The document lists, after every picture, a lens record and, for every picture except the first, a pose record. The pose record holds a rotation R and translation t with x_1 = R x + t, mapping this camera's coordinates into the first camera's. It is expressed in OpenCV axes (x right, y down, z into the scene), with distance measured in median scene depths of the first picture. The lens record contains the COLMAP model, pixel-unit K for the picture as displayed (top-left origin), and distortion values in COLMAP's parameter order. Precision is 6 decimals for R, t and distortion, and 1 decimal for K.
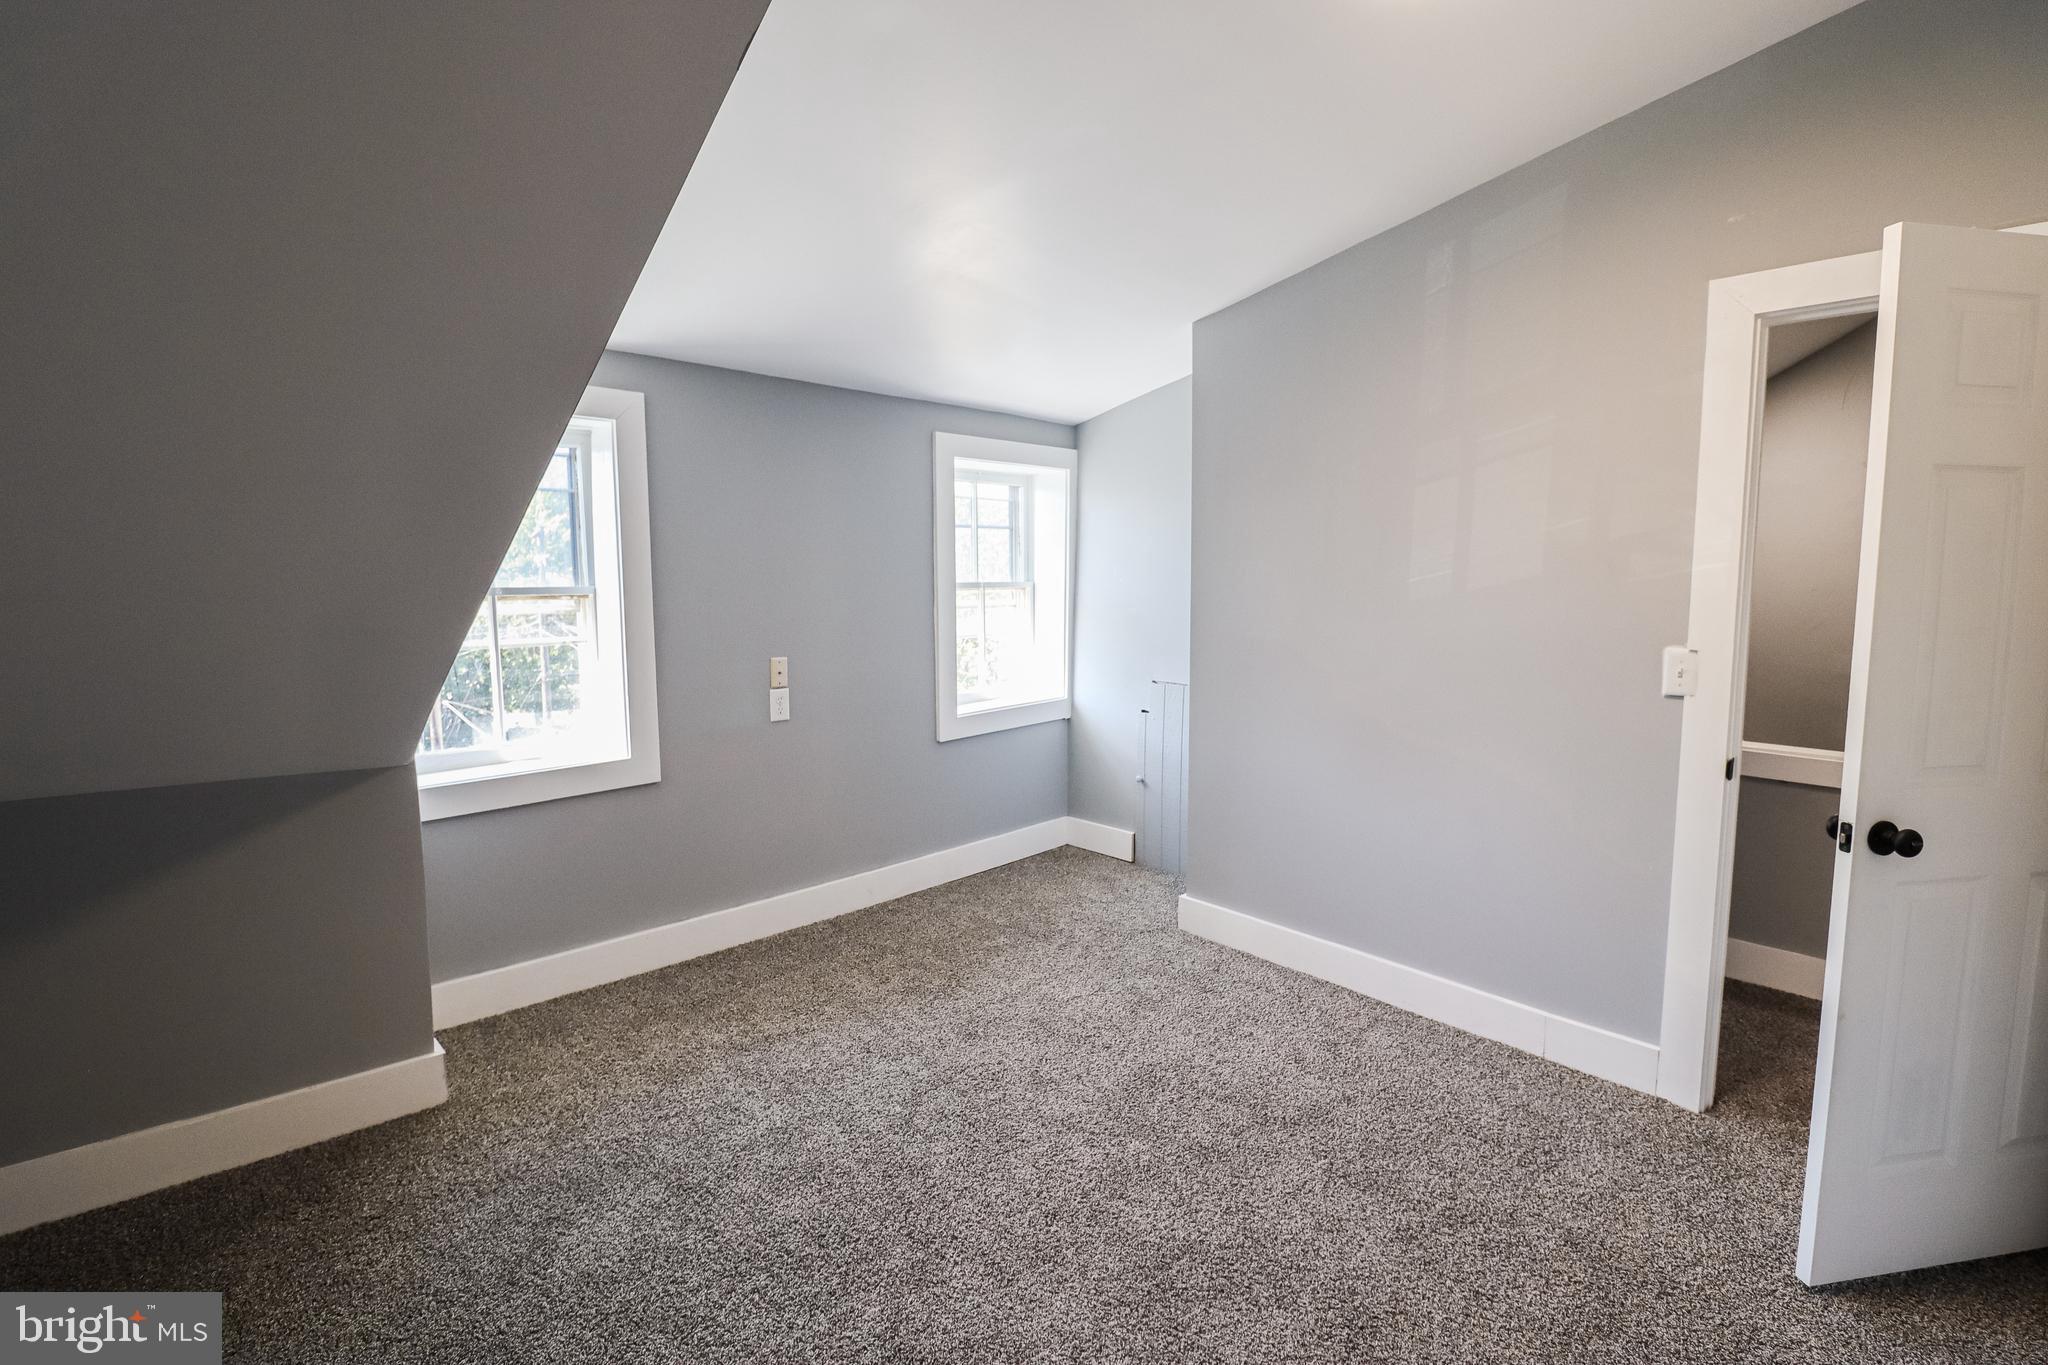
lens RADIAL K [[938.1, 0, 1046.3], [0, 938.1, 669.3], [0, 0, 1]] dist [0.013896, -0.017613]
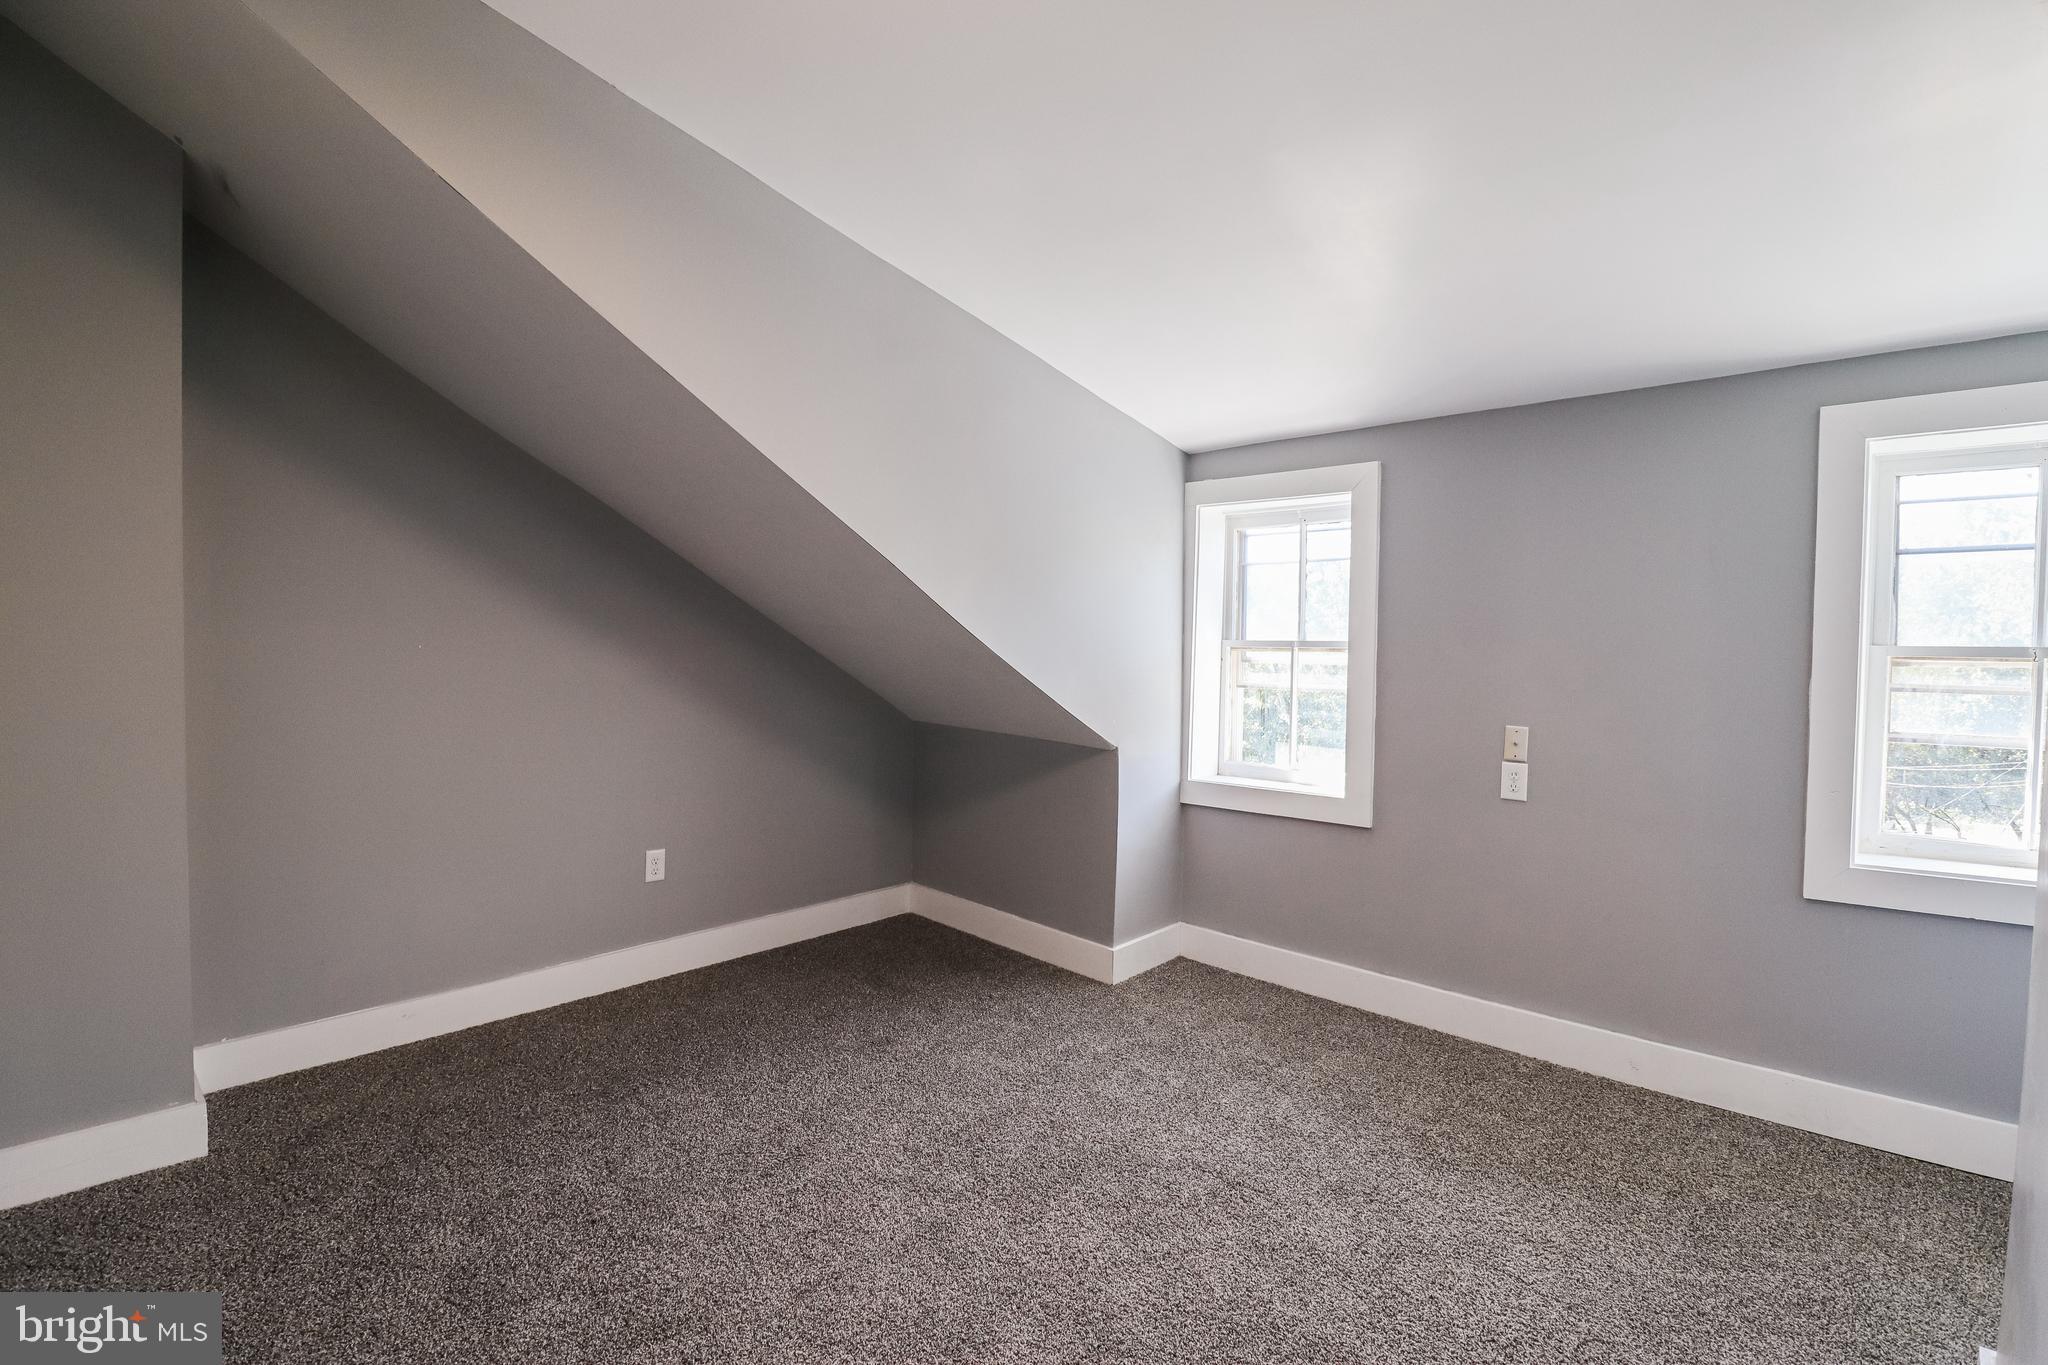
lens RADIAL K [[938.1, 0, 1046.3], [0, 938.1, 669.3], [0, 0, 1]] dist [0.013896, -0.017613]
pose [[0.064123, 0.030410, -0.997479, 0.545465], [-0.117537, 0.992809, 0.022711, -0.033174], [0.990996, 0.115785, 0.067236, 0.507709]]
